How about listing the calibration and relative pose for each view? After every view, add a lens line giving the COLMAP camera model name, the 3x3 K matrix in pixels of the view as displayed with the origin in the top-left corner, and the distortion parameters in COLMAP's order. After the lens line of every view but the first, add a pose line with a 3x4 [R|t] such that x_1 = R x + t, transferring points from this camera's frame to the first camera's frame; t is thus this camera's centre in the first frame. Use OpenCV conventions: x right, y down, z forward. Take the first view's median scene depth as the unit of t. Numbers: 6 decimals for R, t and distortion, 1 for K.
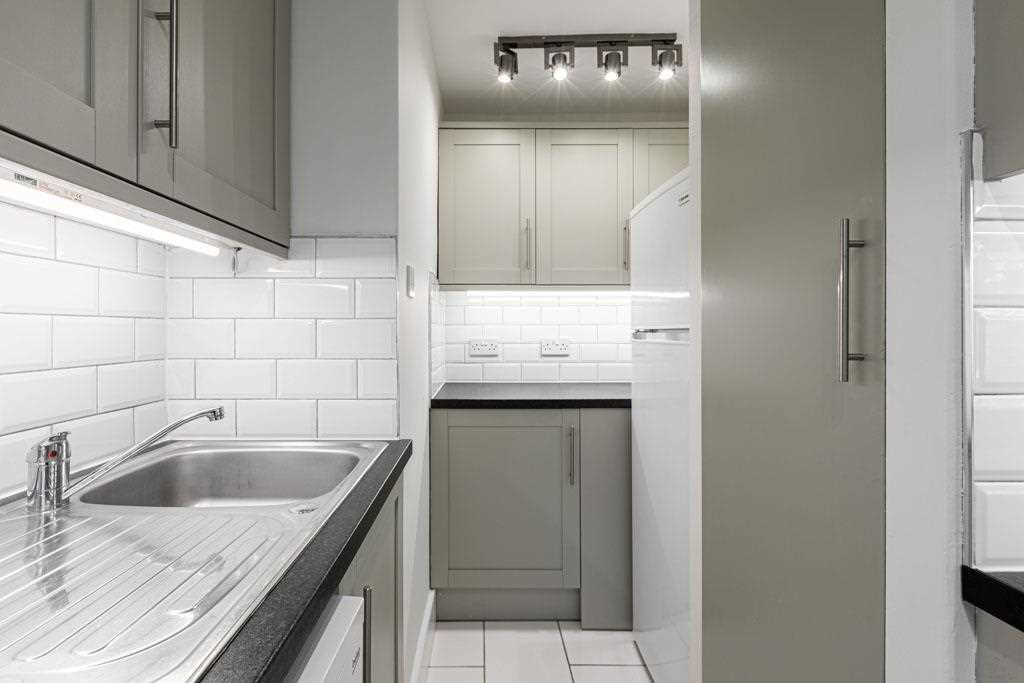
lens RADIAL K [[467.1, 0, 487.6], [0, 467.1, 328.7], [0, 0, 1]] dist [0.000027, 0.000433]
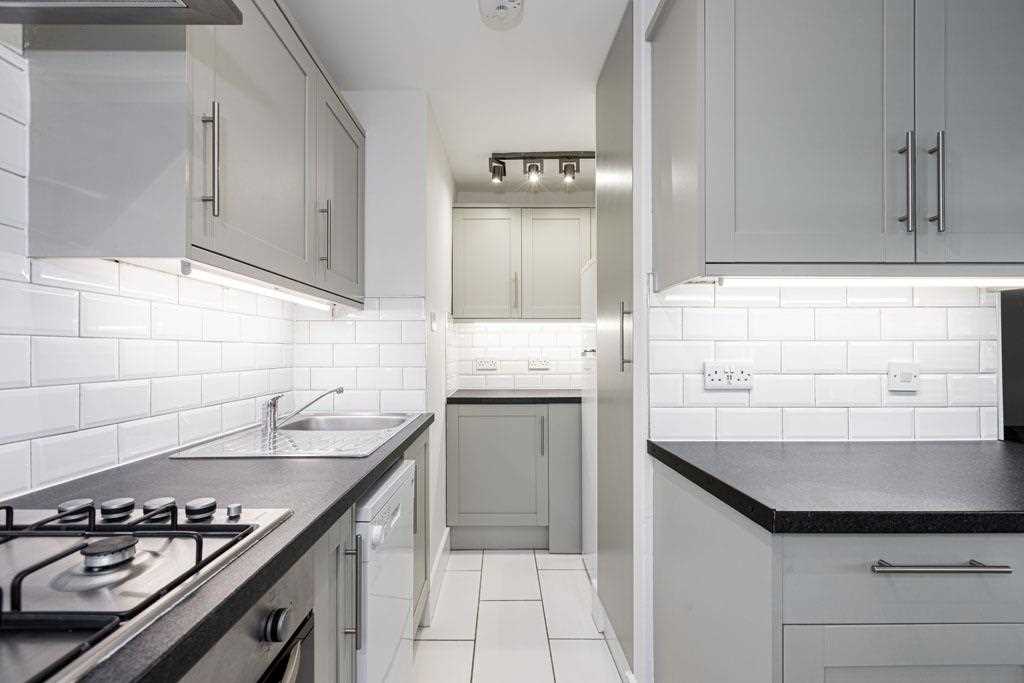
lens RADIAL K [[467.1, 0, 513.4], [0, 467.1, 343.0], [0, 0, 1]] dist [0.000027, 0.000433]
pose [[0.999958, -0.003402, 0.008476, 0.076232], [0.003542, 0.999857, -0.016524, 0.003046], [-0.008419, 0.016553, 0.999828, -0.475937]]
